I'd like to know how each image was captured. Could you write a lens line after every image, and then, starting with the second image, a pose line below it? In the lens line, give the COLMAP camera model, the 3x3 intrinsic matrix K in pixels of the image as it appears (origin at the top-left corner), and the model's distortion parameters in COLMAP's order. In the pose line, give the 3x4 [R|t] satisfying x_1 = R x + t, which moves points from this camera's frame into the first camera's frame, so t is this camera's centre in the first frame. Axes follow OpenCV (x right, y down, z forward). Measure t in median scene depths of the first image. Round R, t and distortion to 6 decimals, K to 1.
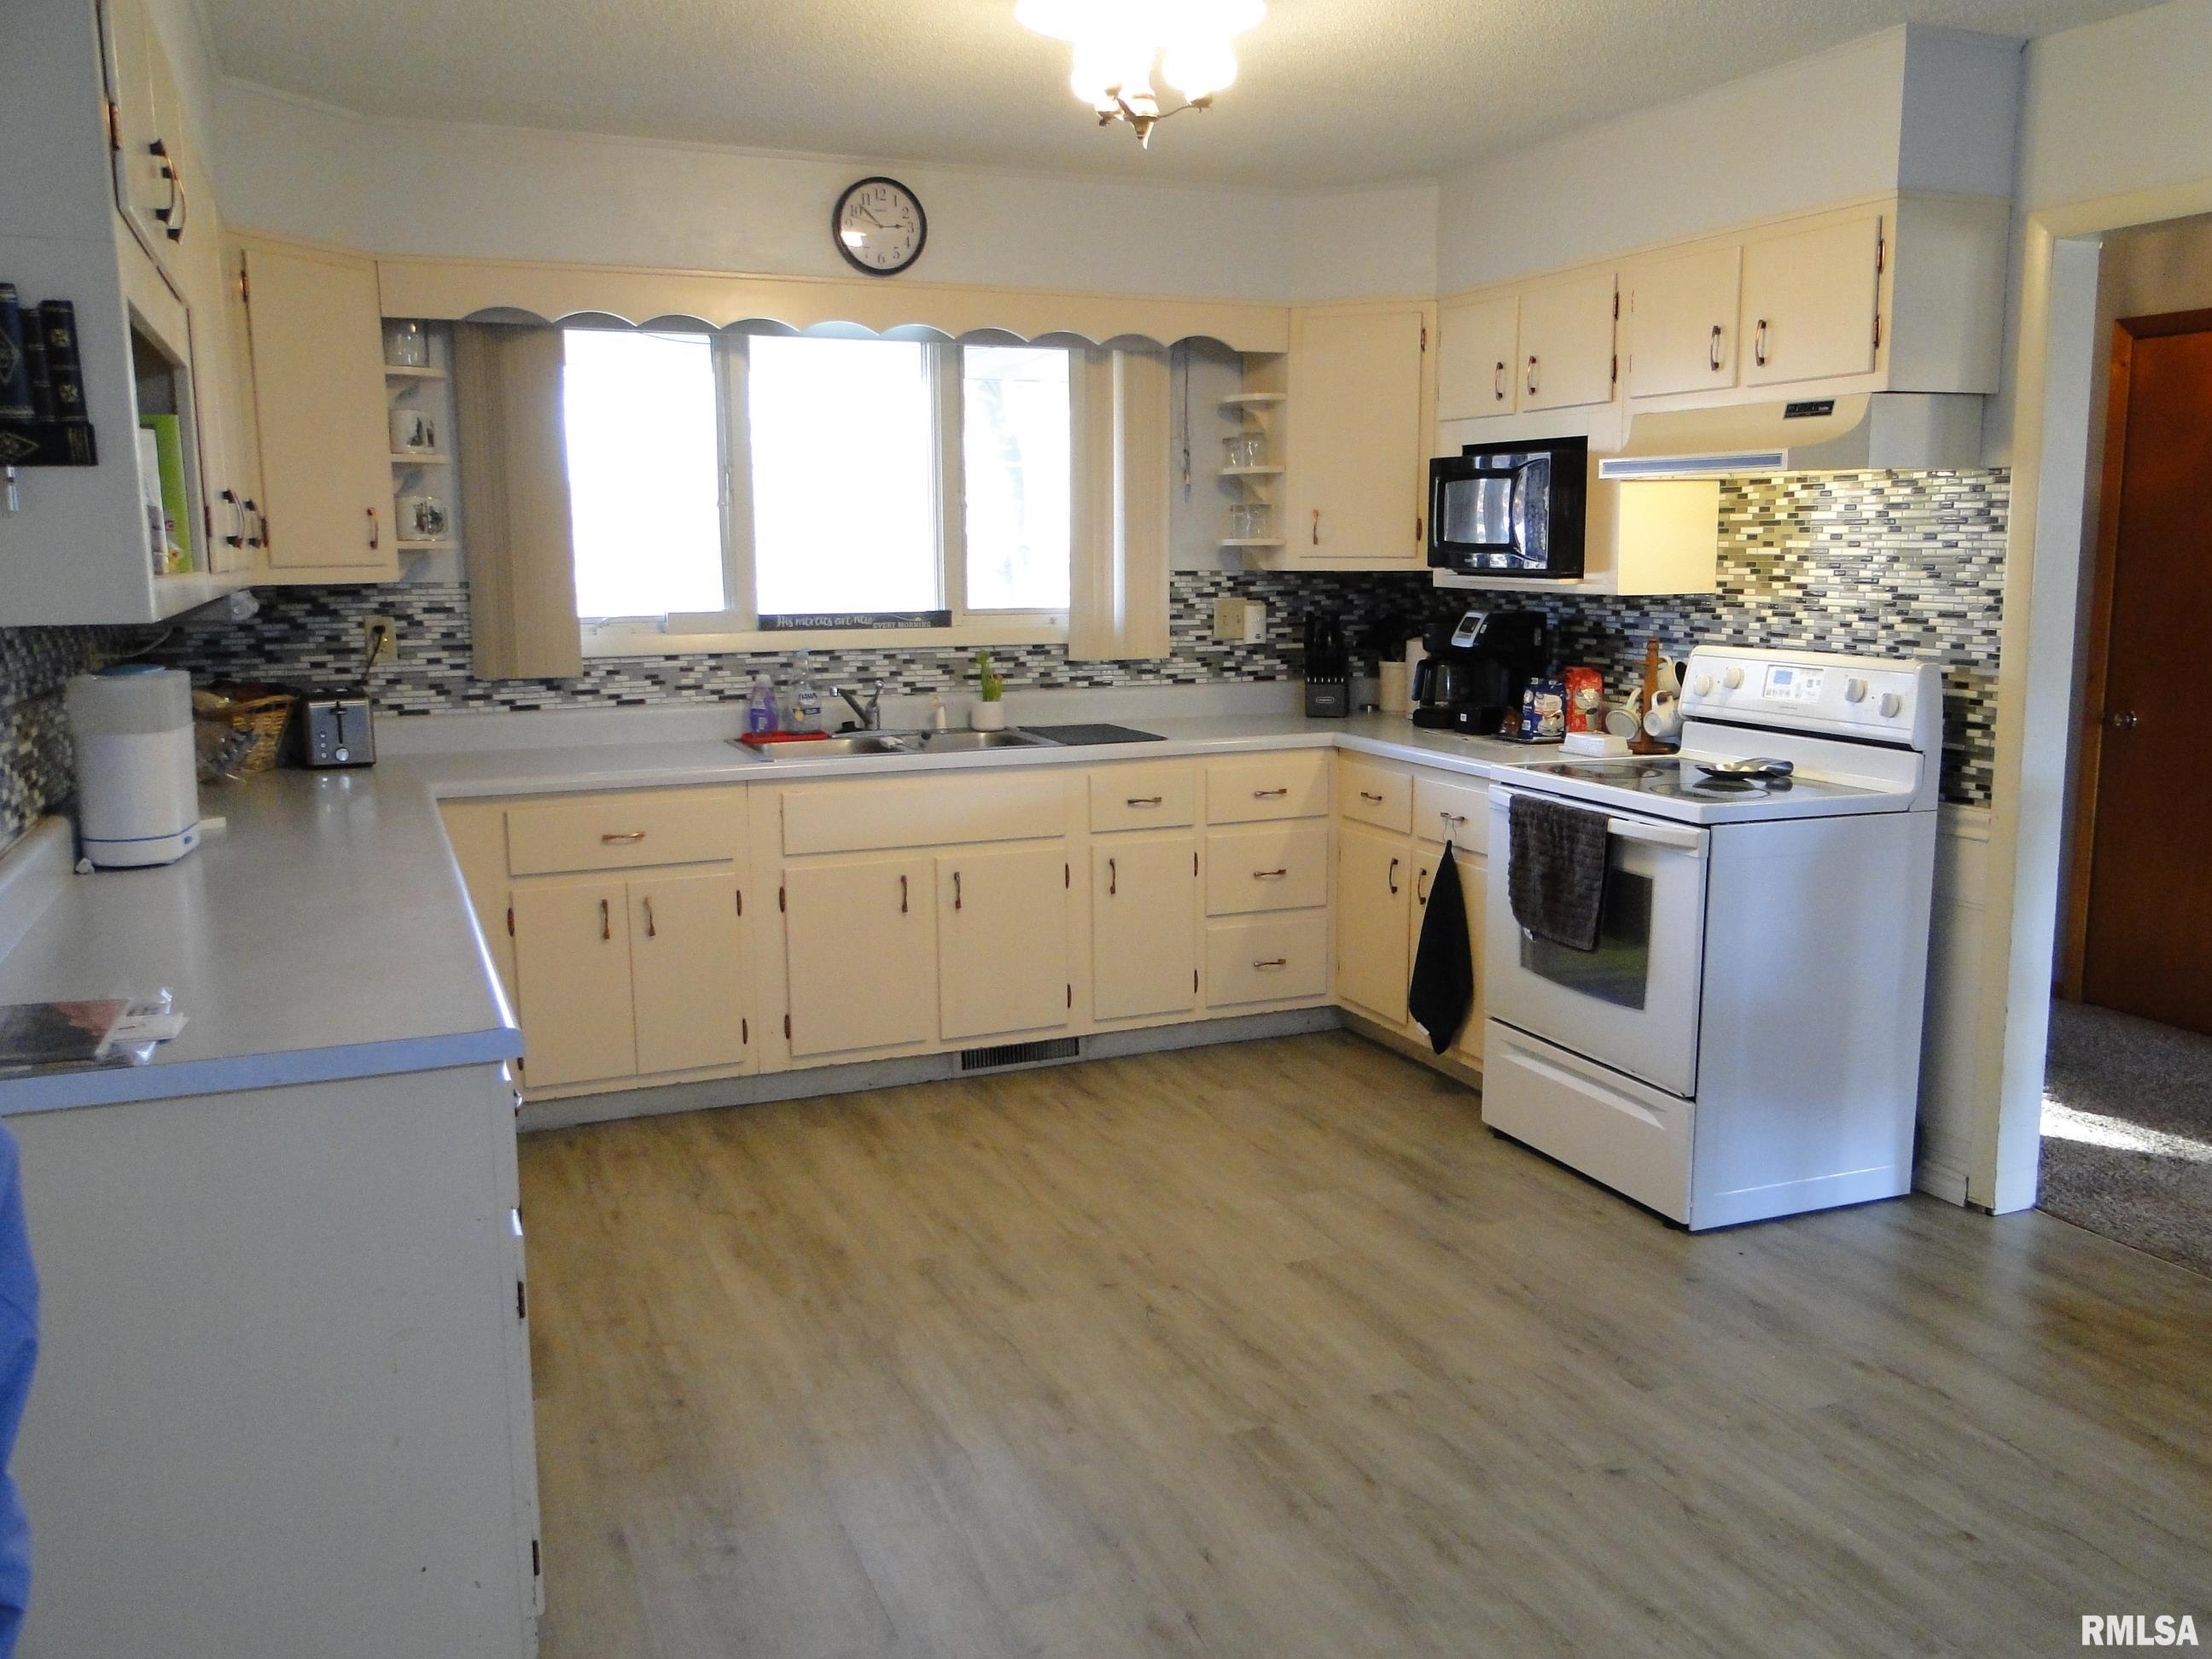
lens RADIAL K [[1824.9, 0, 1118.9], [0, 1824.9, 820.9], [0, 0, 1]] dist [0.000873, 0.008895]
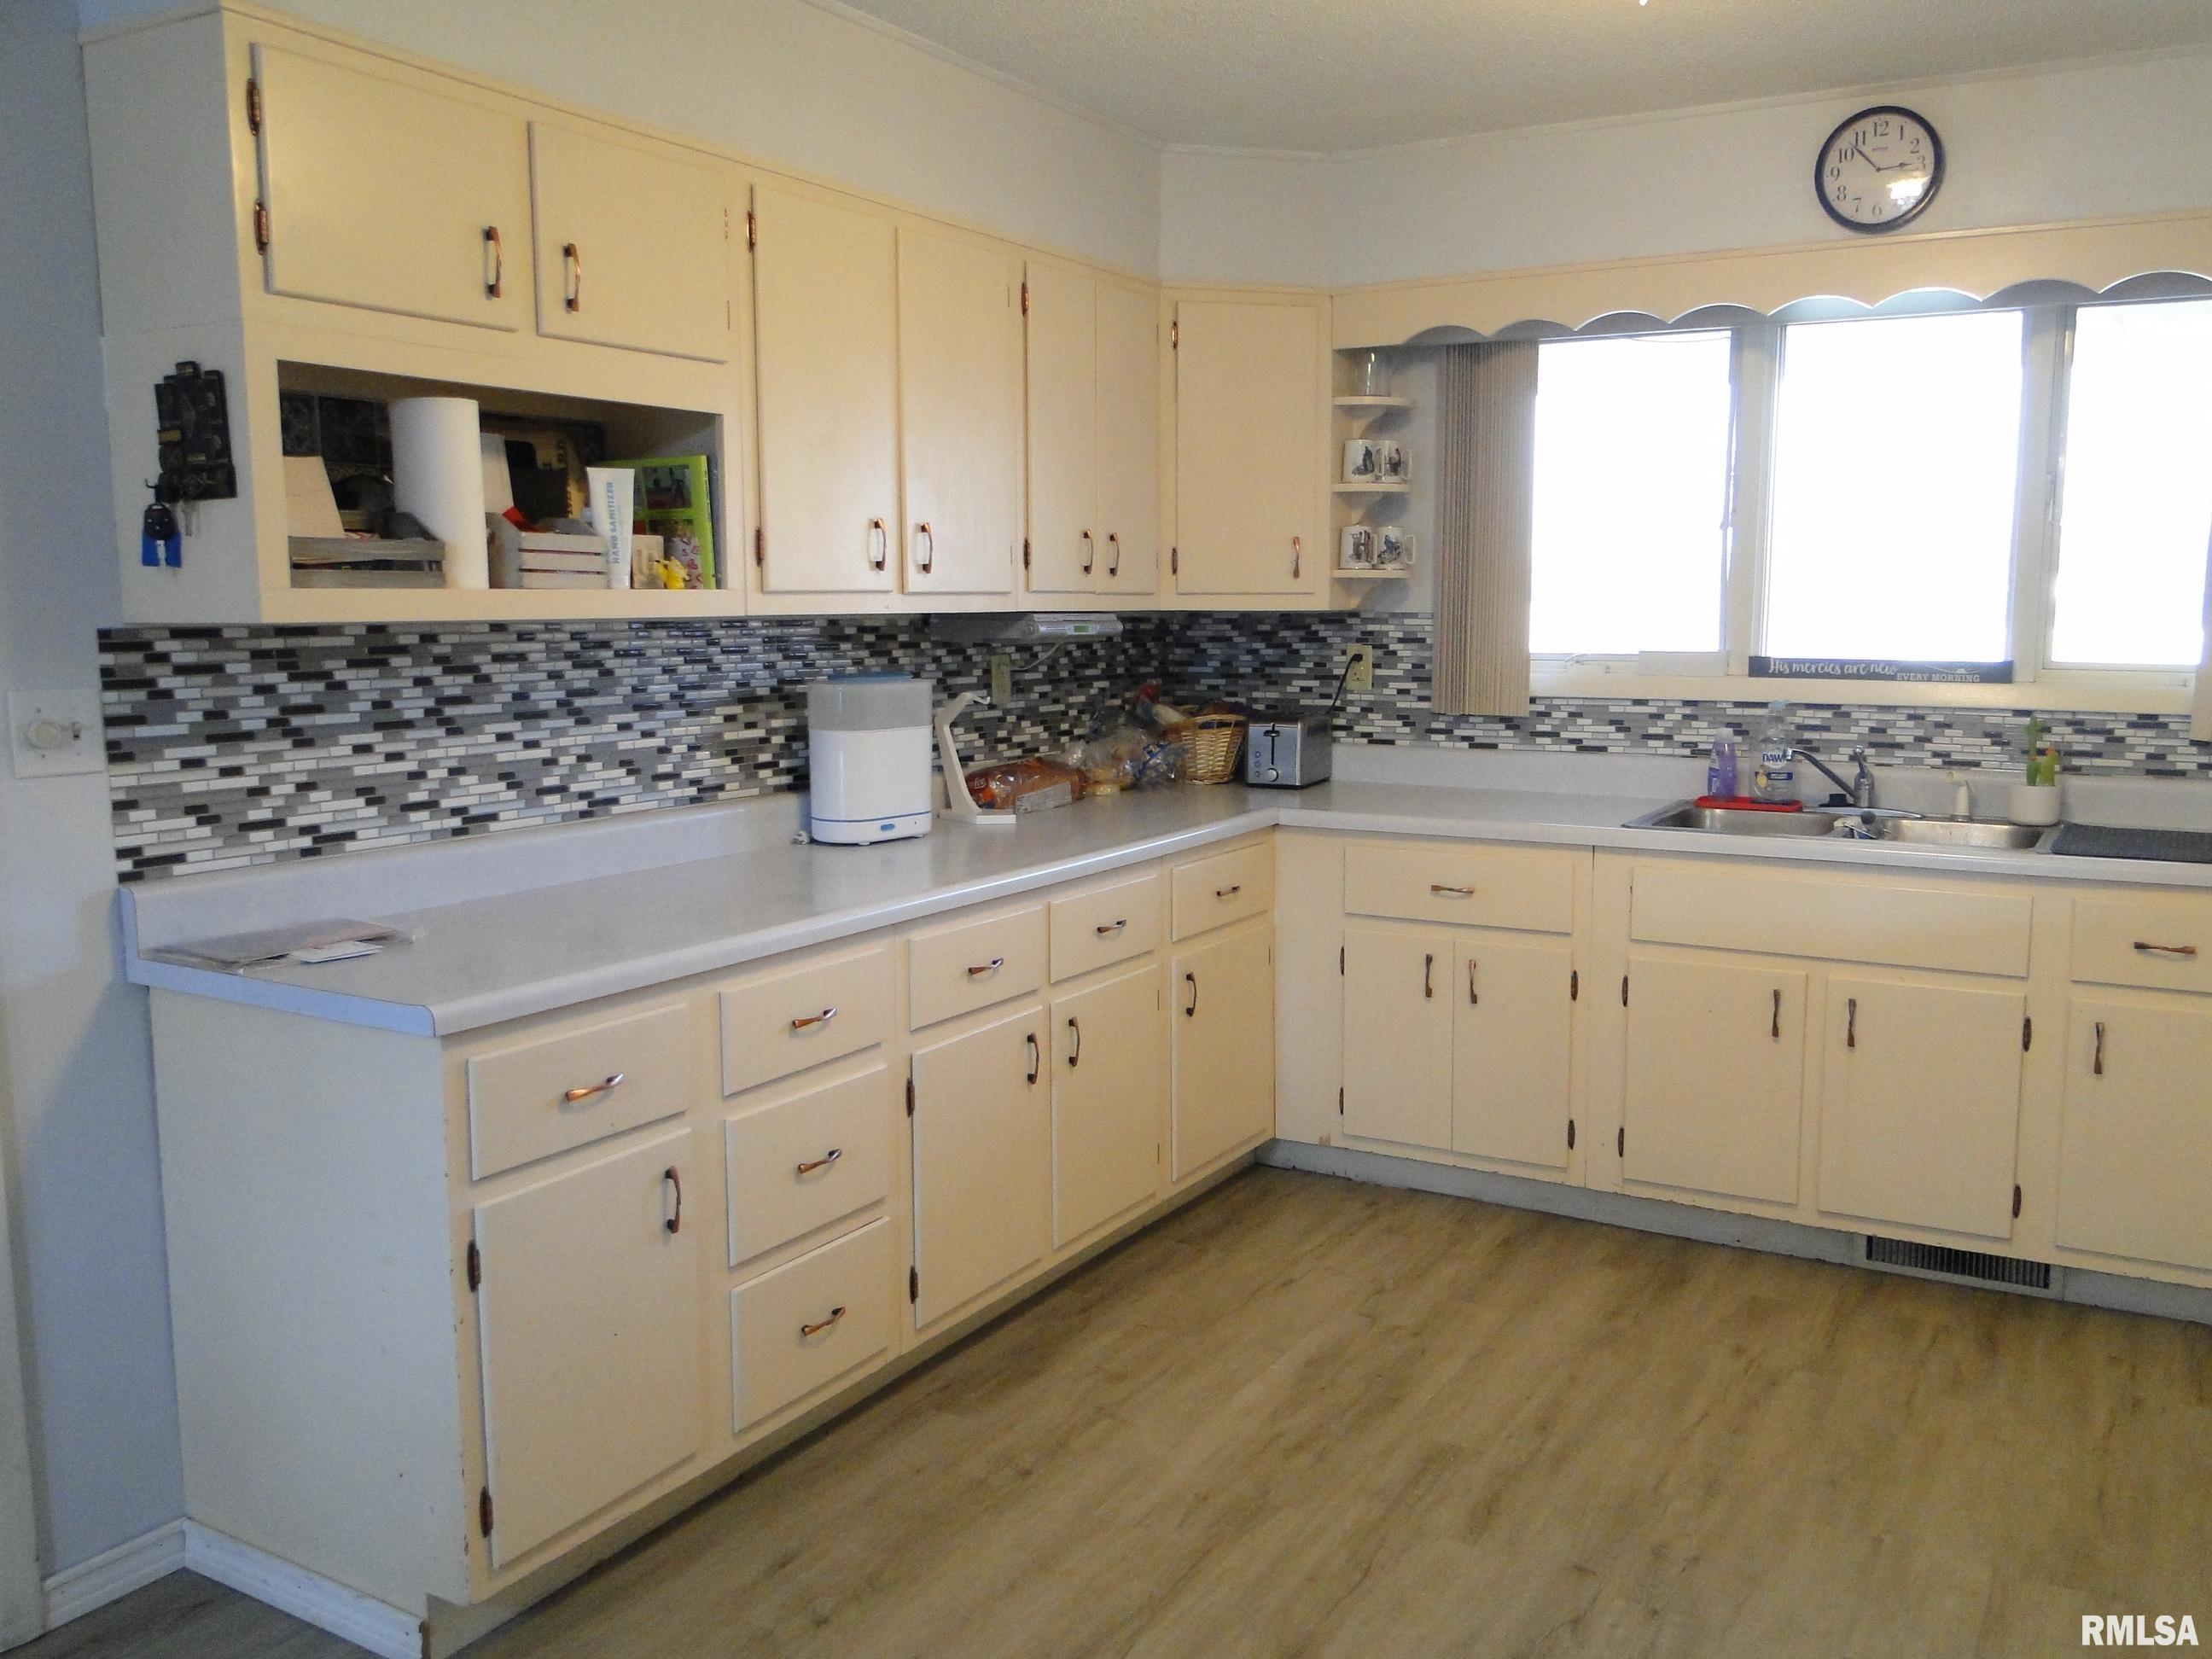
lens RADIAL K [[1824.9, 0, 1133.0], [0, 1824.9, 817.8], [0, 0, 1]] dist [0.000873, 0.008895]
pose [[0.599751, 0.104432, -0.793342, 0.333122], [-0.123937, 0.991606, 0.036836, -0.038584], [0.790530, 0.076232, 0.607660, 0.293191]]
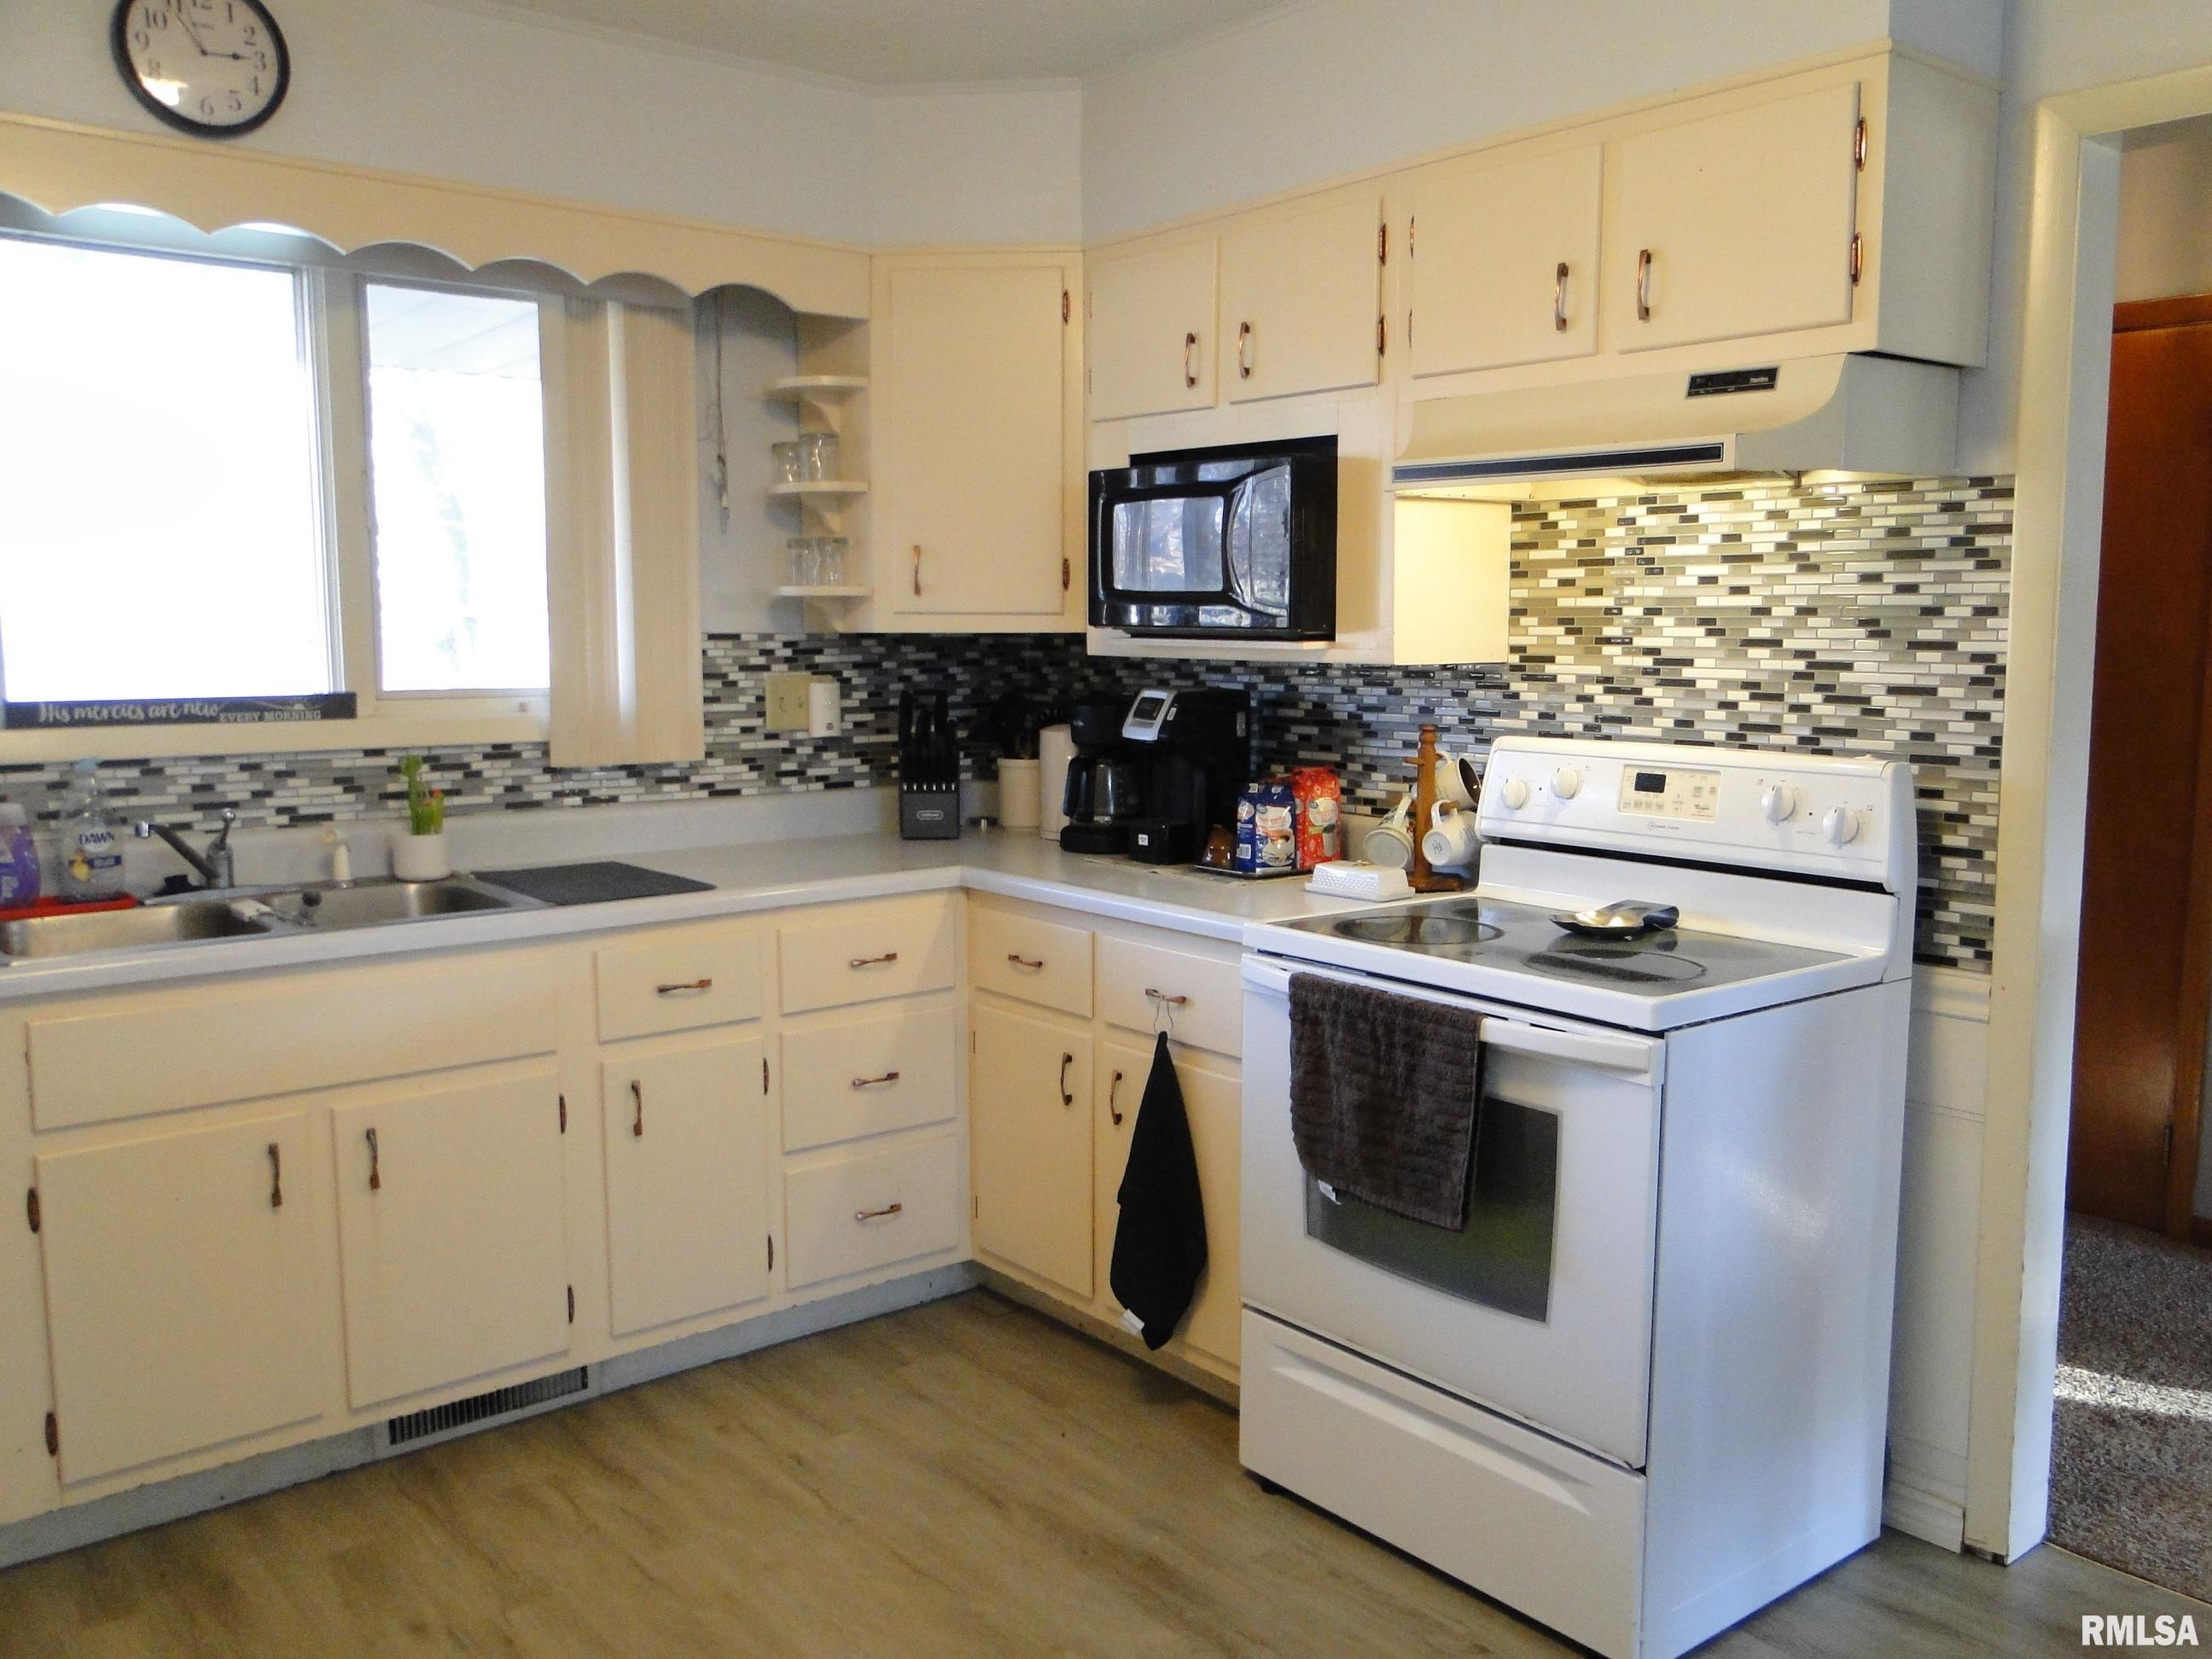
lens RADIAL K [[1824.9, 0, 1127.5], [0, 1824.9, 830.6], [0, 0, 1]] dist [0.000873, 0.008895]
pose [[0.957371, -0.028248, 0.287477, -0.020869], [0.038728, 0.998774, -0.030834, -0.041906], [-0.286254, 0.040653, 0.957291, 0.354987]]
